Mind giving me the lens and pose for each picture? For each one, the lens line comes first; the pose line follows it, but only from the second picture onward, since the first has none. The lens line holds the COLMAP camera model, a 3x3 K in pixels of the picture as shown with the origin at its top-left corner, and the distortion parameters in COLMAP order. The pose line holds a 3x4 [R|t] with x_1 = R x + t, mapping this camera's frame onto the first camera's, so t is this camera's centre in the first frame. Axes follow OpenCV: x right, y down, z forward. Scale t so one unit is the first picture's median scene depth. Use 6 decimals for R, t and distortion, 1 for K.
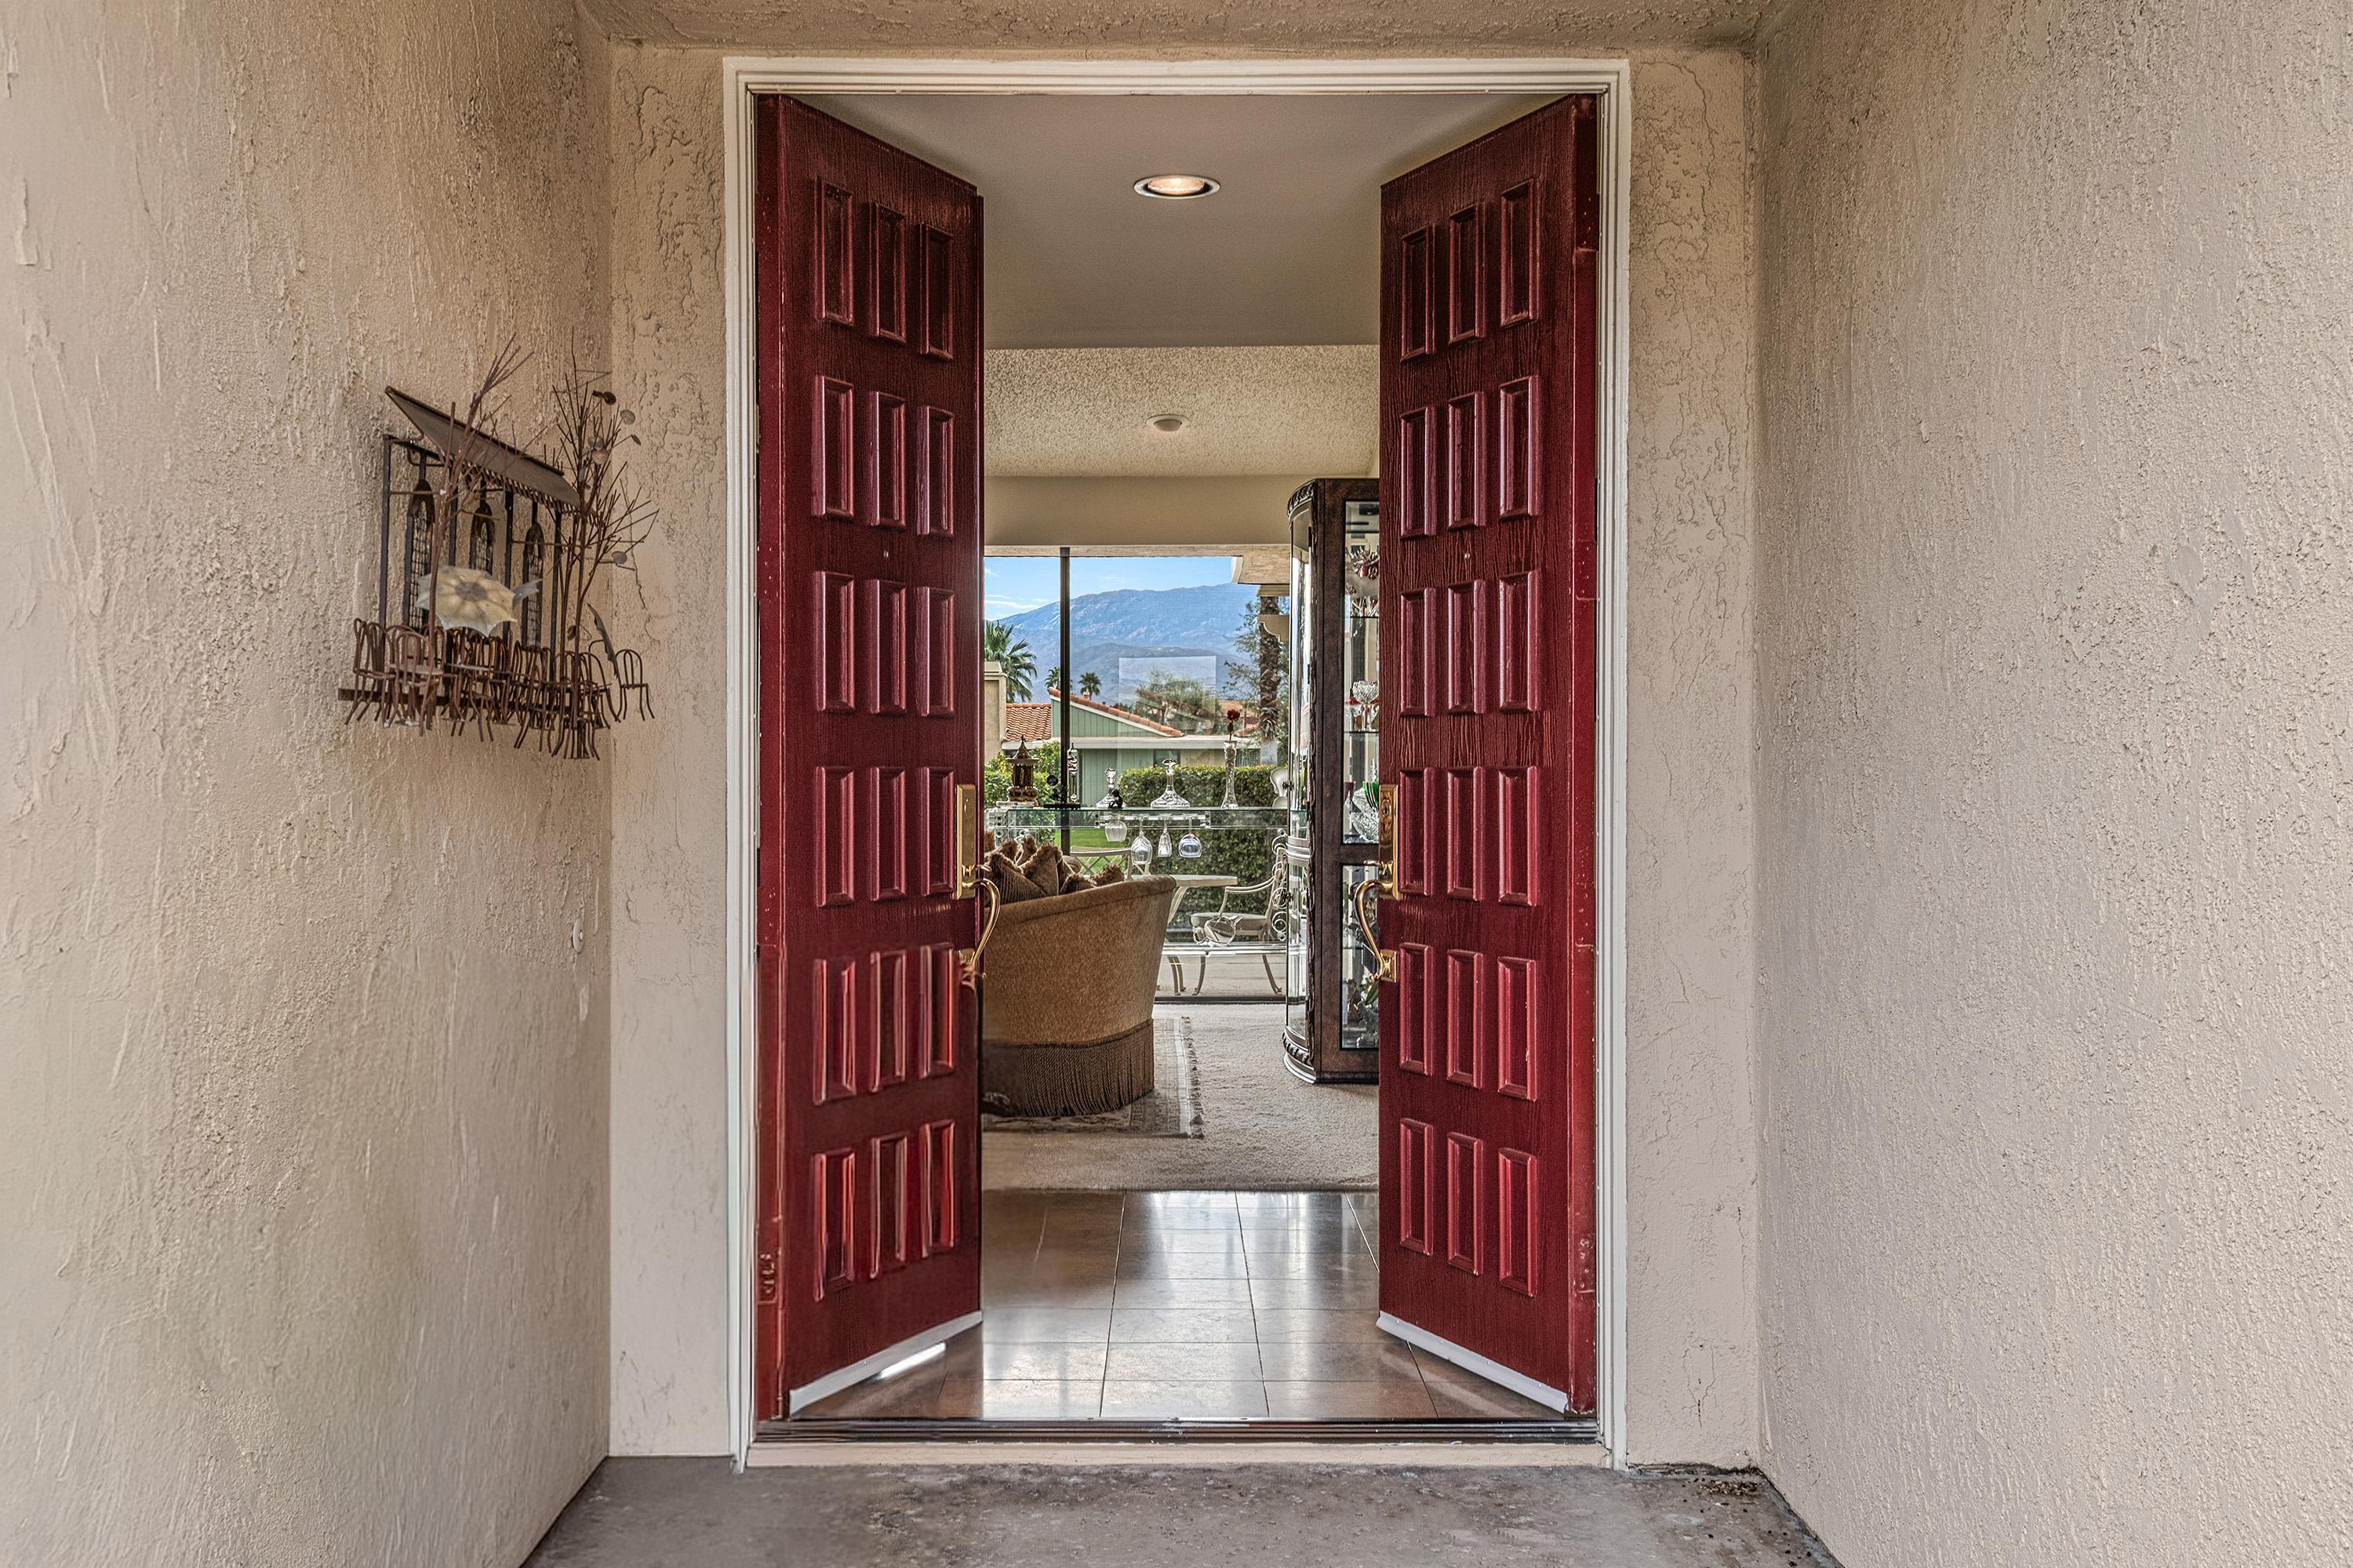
lens RADIAL K [[1640.6, 0, 1180.6], [0, 1640.6, 780.8], [0, 0, 1]] dist [0.001013, 0.000023]
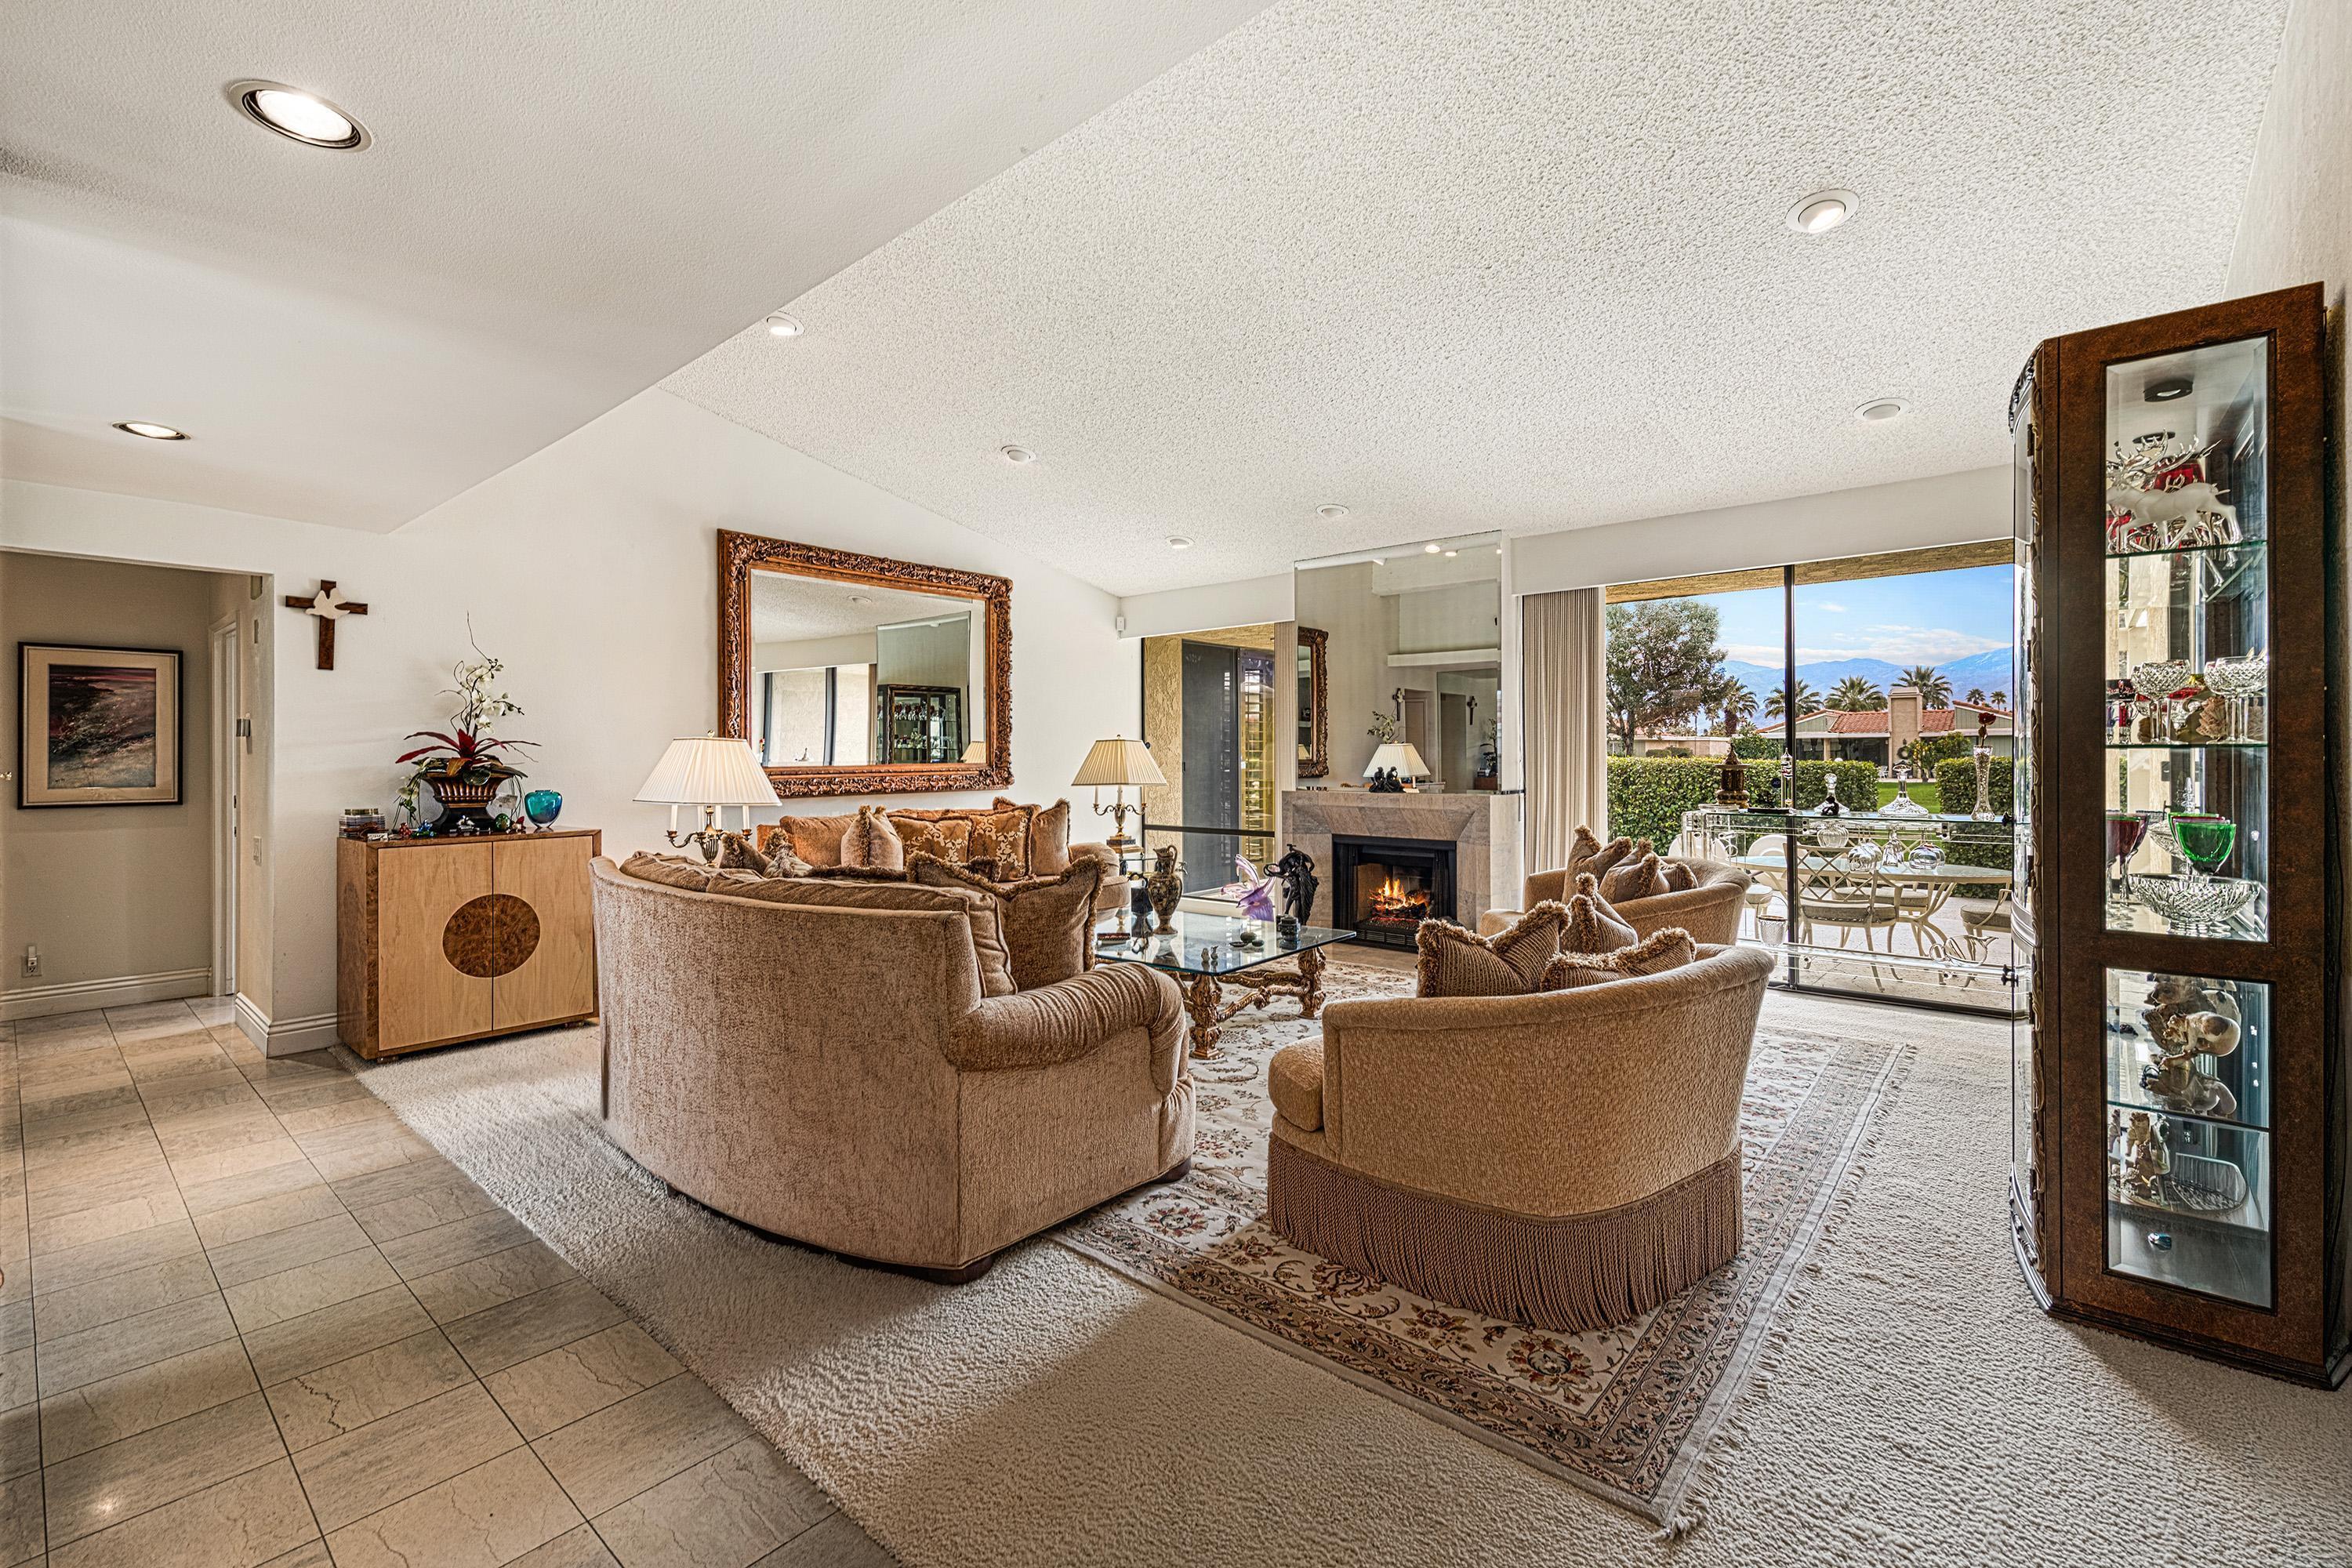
lens RADIAL K [[1010.8, 0, 1124.9], [0, 1010.8, 752.7], [0, 0, 1]] dist [-0.000046, 0.000012]
pose [[0.758646, -0.007745, -0.651457, 0.039847], [-0.002493, 0.999887, -0.014791, -0.012325], [0.651499, 0.012846, 0.758541, 0.282162]]
